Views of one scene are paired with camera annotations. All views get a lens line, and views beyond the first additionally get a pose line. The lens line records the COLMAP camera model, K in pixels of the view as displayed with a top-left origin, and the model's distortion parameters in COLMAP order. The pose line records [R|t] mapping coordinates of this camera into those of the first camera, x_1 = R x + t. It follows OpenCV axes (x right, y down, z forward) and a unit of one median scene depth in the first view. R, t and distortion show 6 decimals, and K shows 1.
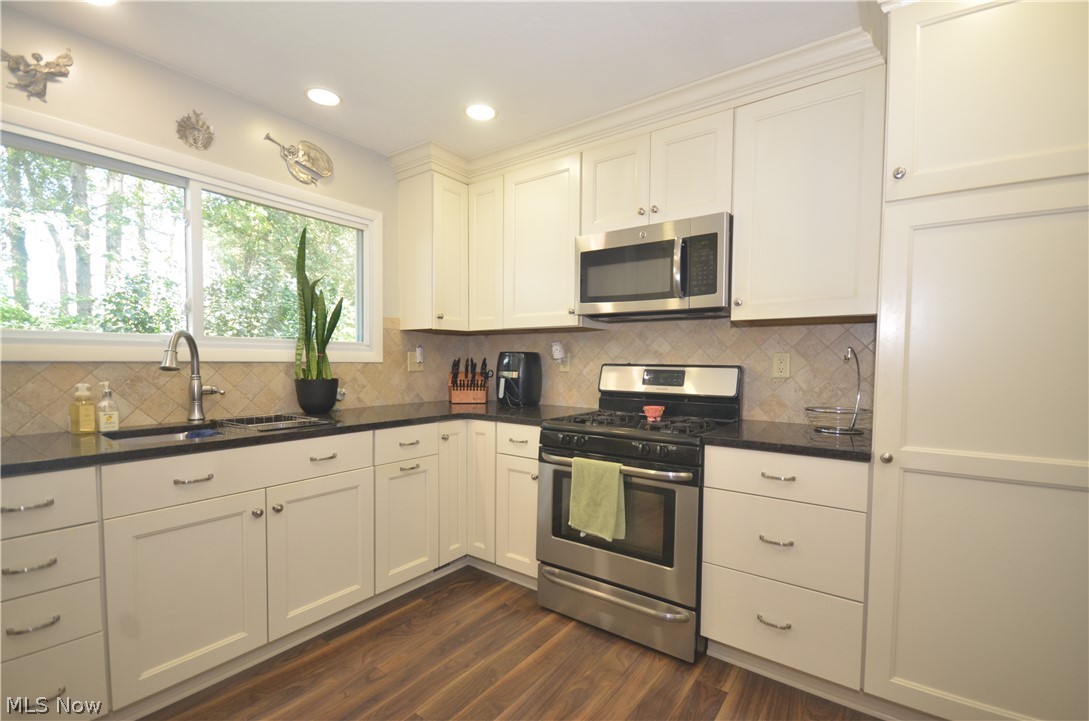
lens RADIAL K [[474.2, 0, 542.4], [0, 474.2, 379.4], [0, 0, 1]] dist [0.014336, -0.015913]
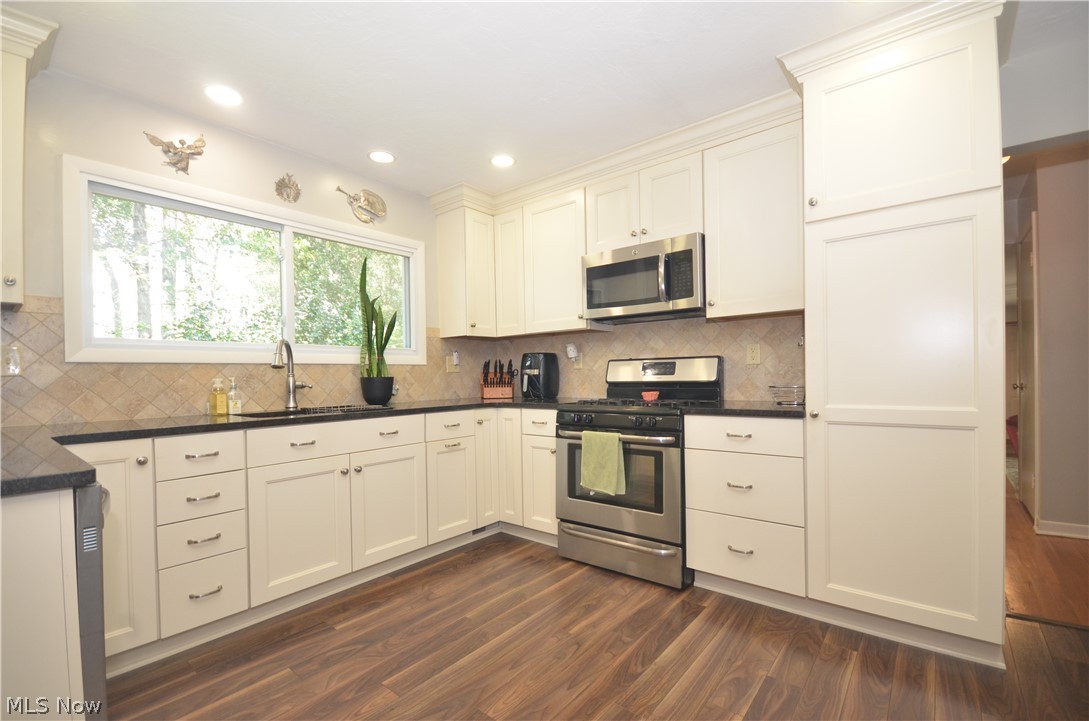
lens RADIAL K [[474.2, 0, 542.4], [0, 474.2, 379.4], [0, 0, 1]] dist [0.014336, -0.015913]
pose [[0.998191, -0.027087, -0.053683, 0.027308], [0.025418, 0.999179, -0.031537, 0.059437], [0.054493, 0.030115, 0.998060, -0.238905]]
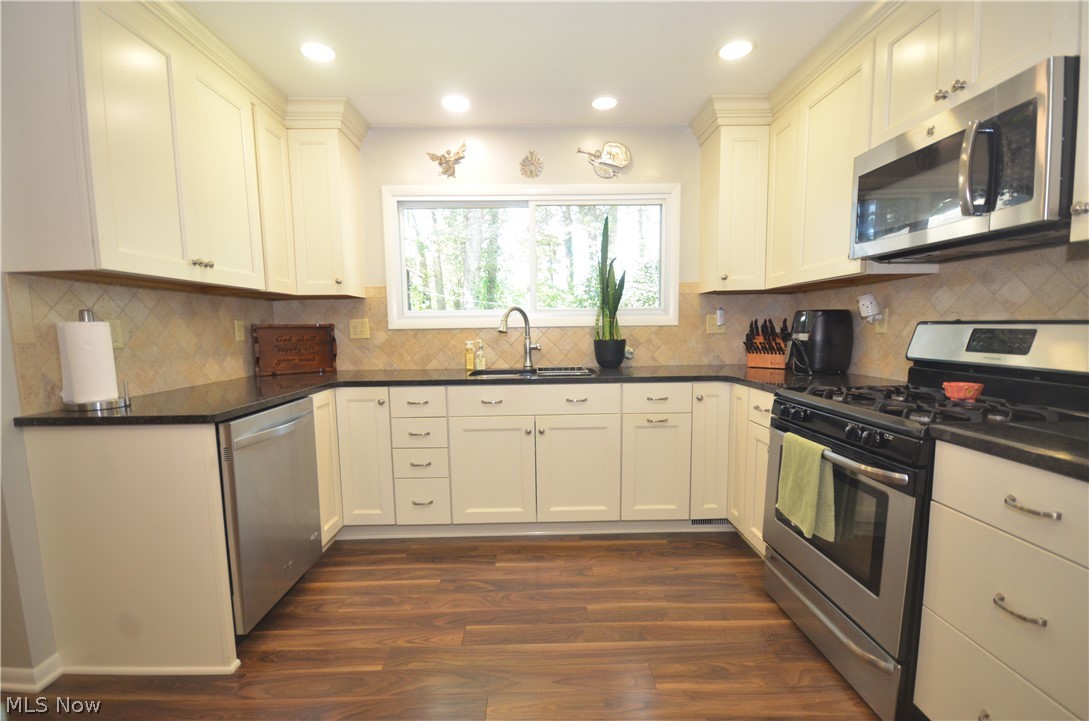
lens RADIAL K [[474.2, 0, 542.4], [0, 474.2, 379.4], [0, 0, 1]] dist [0.014336, -0.015913]
pose [[0.605677, 0.071116, -0.792526, 0.432978], [-0.012341, 0.996718, 0.080008, 0.005077], [0.795615, -0.038678, 0.604567, 0.123651]]
